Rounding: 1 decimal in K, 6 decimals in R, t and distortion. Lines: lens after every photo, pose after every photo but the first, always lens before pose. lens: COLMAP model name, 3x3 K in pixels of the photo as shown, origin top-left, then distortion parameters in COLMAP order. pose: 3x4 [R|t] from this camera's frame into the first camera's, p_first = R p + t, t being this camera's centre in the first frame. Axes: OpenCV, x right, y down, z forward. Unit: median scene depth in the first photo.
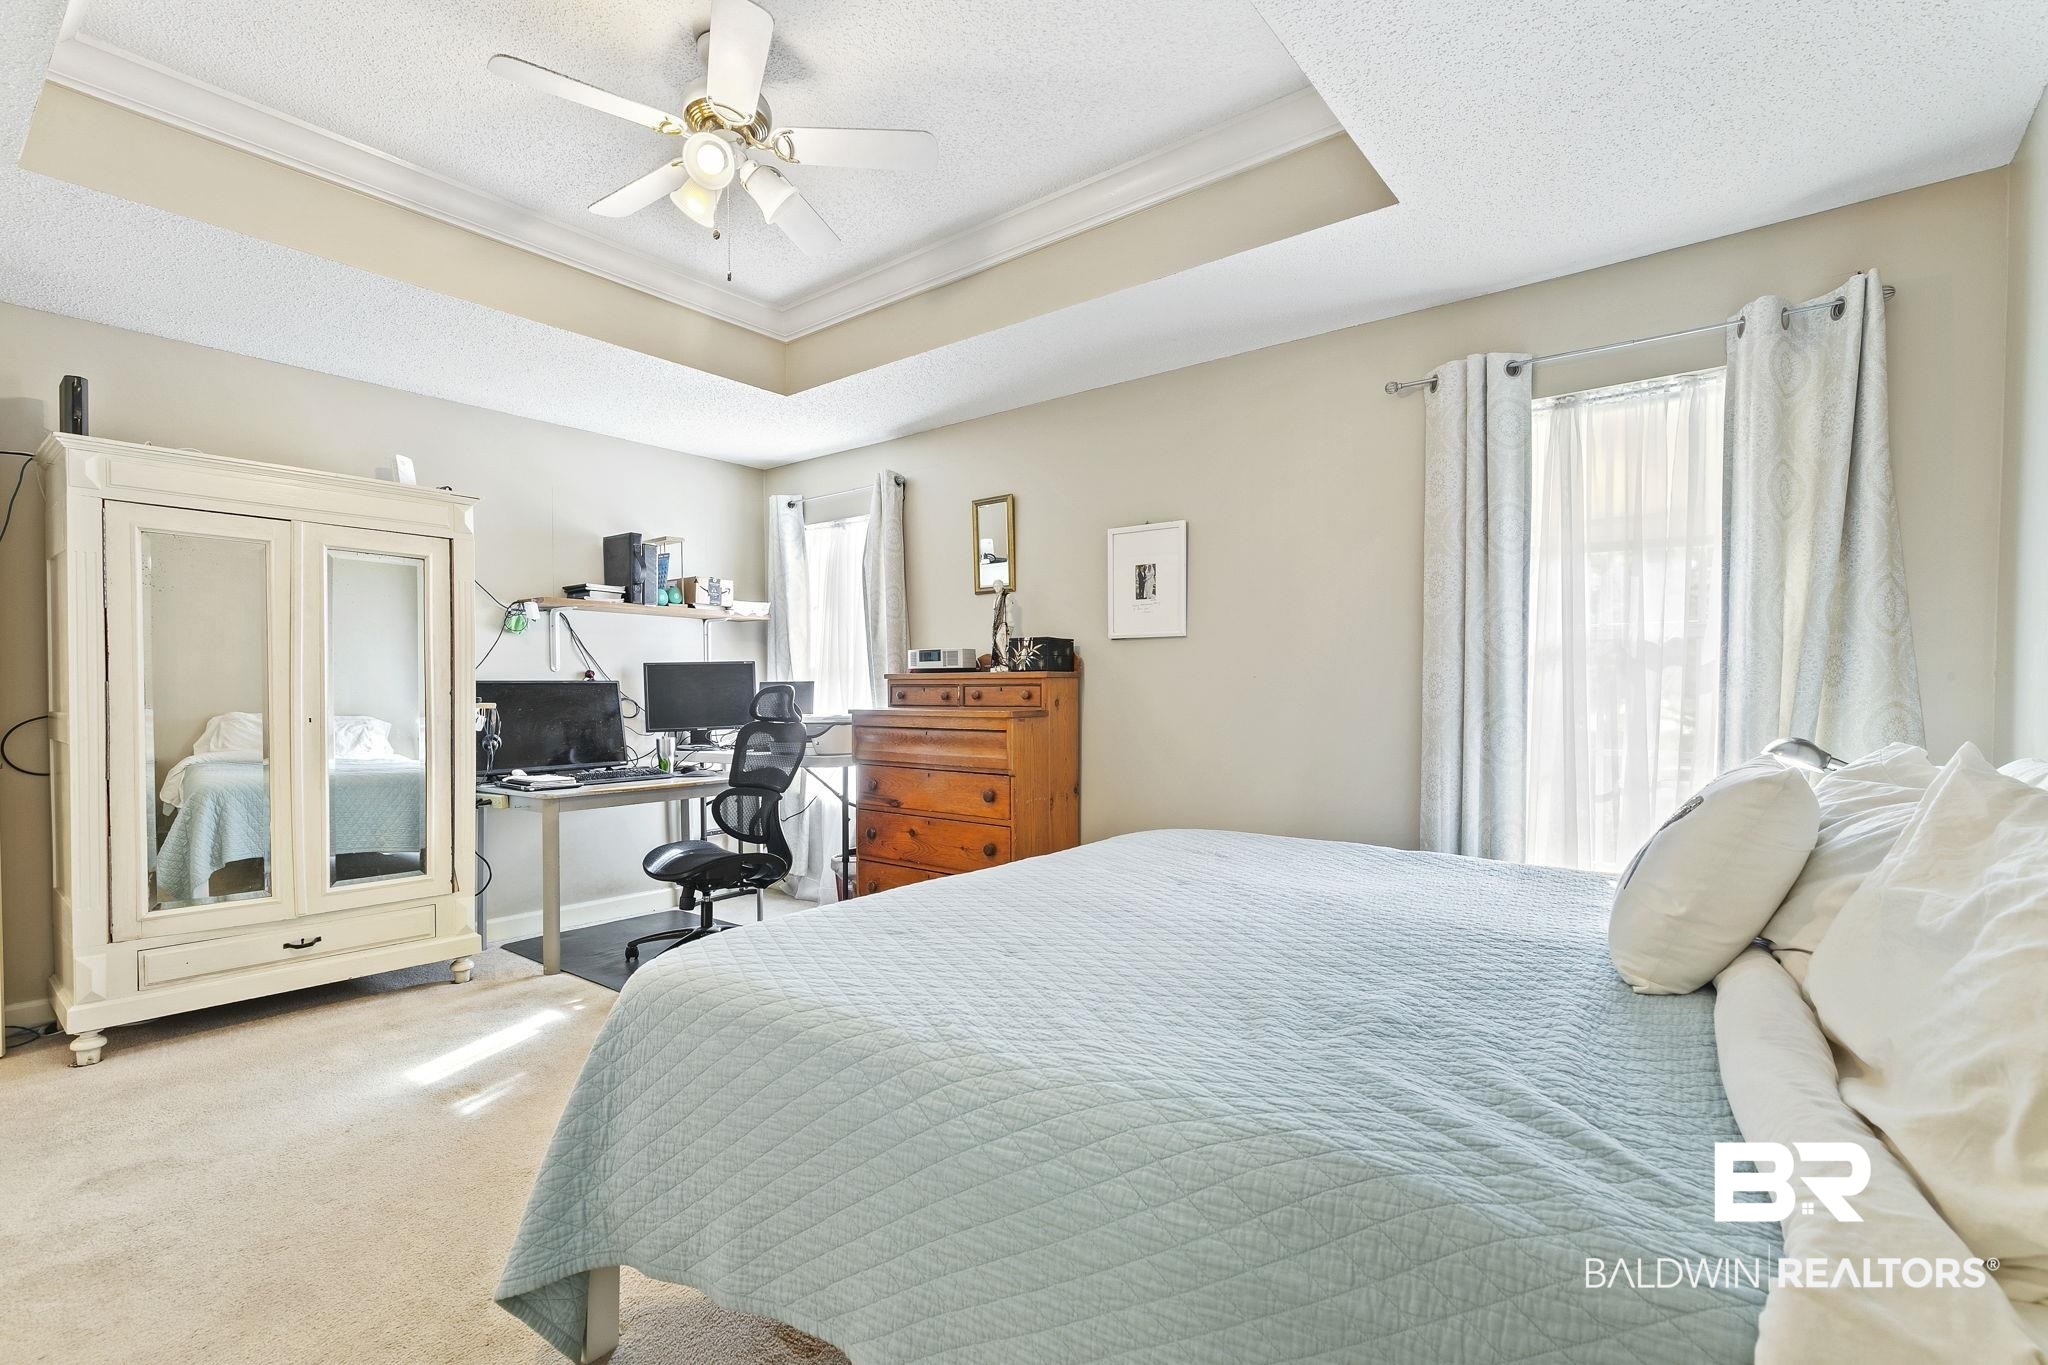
lens RADIAL K [[921.5, 0, 1014.7], [0, 921.5, 697.8], [0, 0, 1]] dist [0.000761, -0.000103]
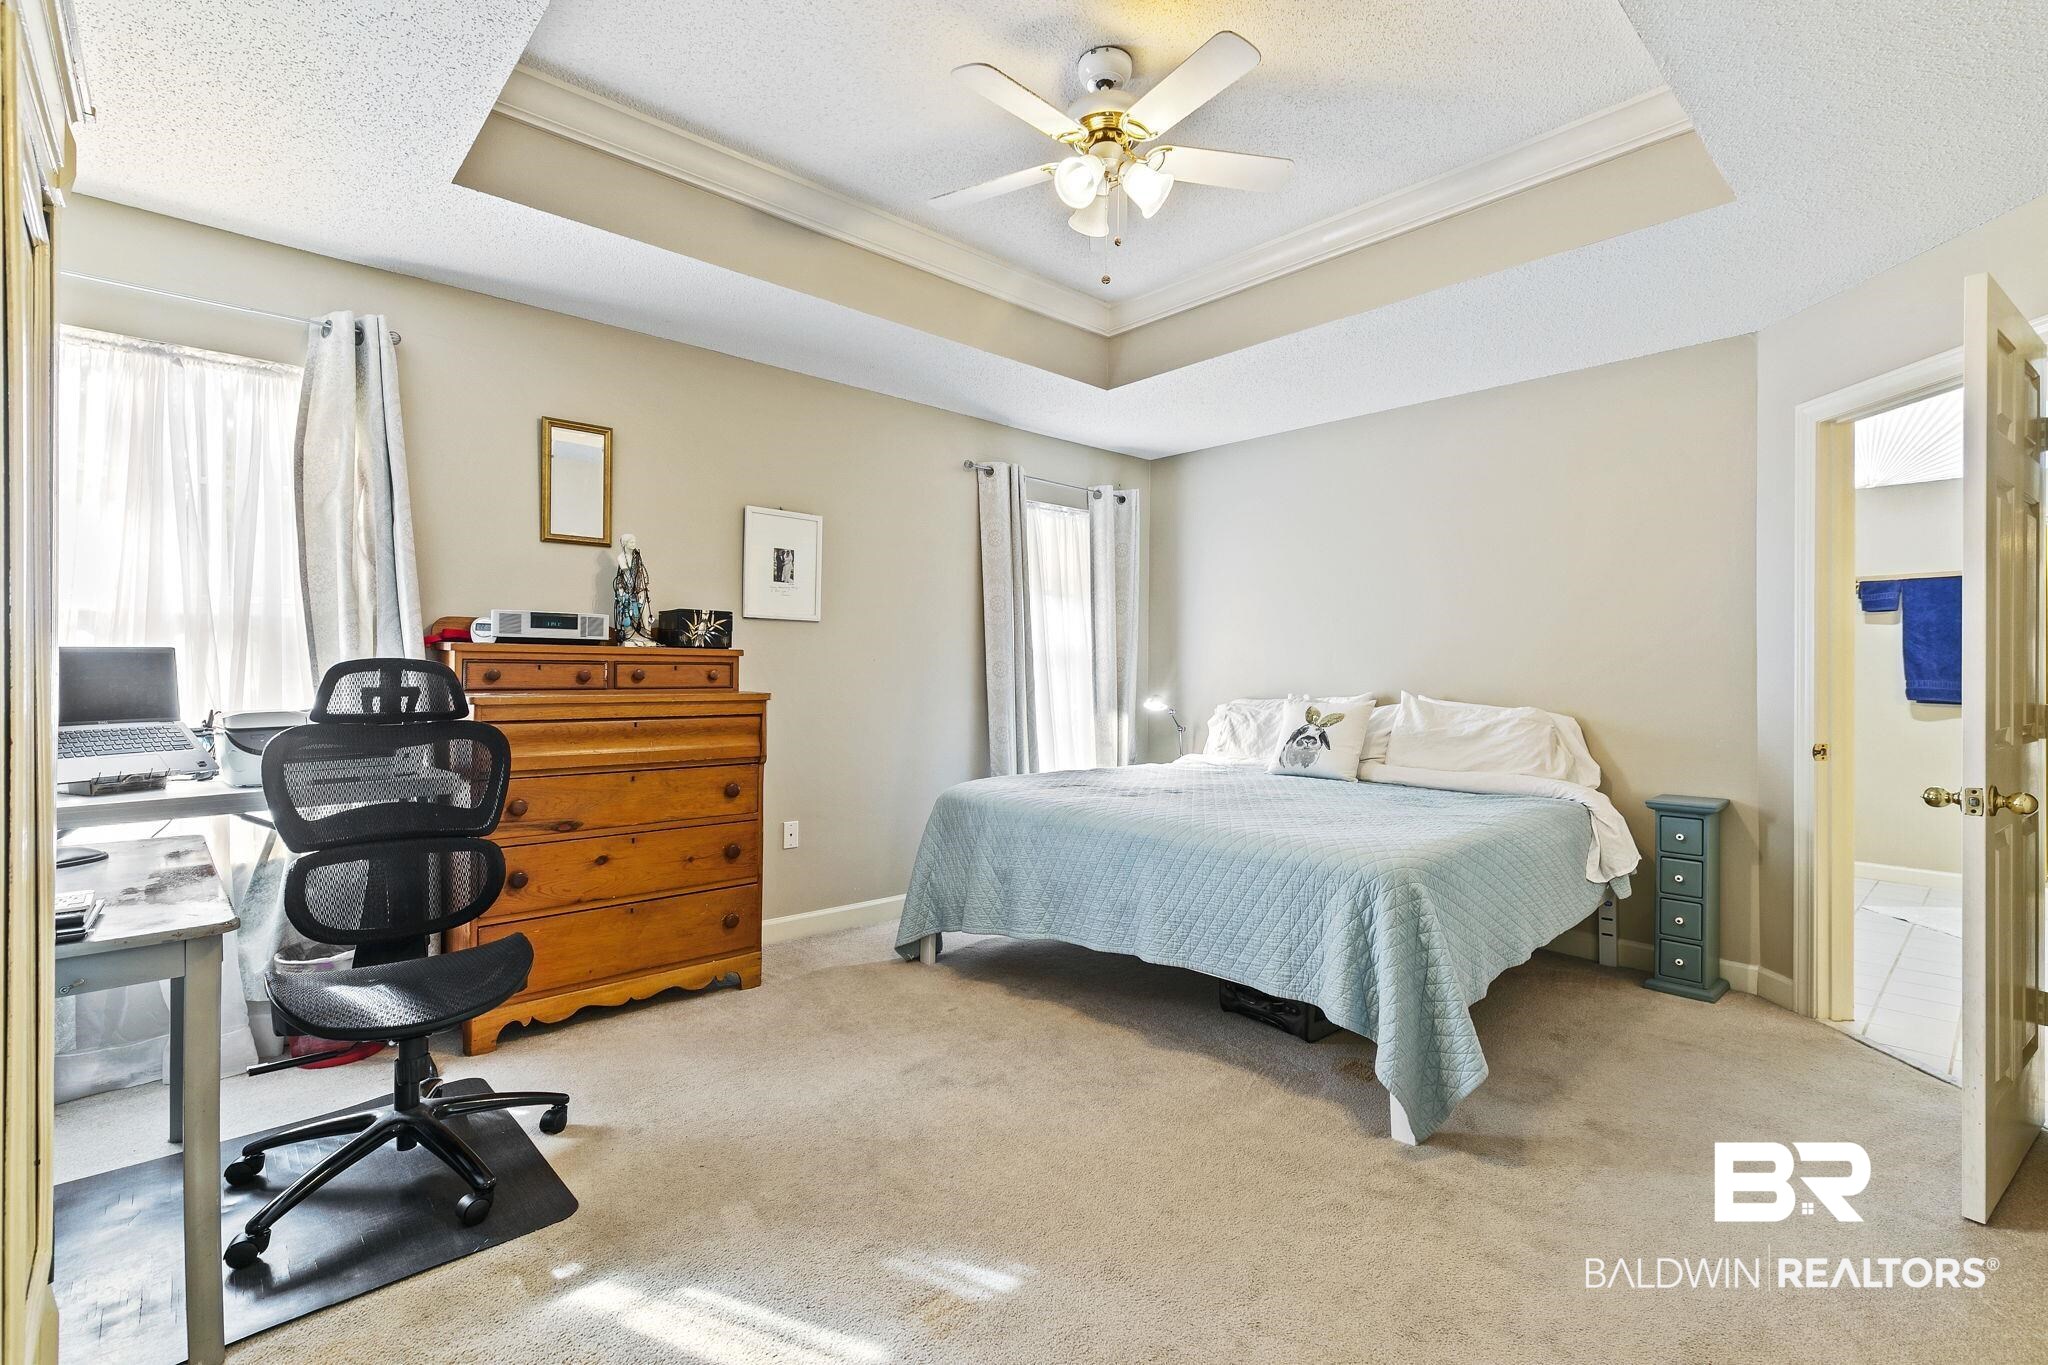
lens RADIAL K [[921.5, 0, 1009.1], [0, 921.5, 677.7], [0, 0, 1]] dist [0.000761, -0.000103]
pose [[0.145723, 0.001566, 0.989324, -0.821961], [0.009924, 0.999946, -0.003044, 0.005255], [-0.989276, 0.010262, 0.145700, 0.582927]]
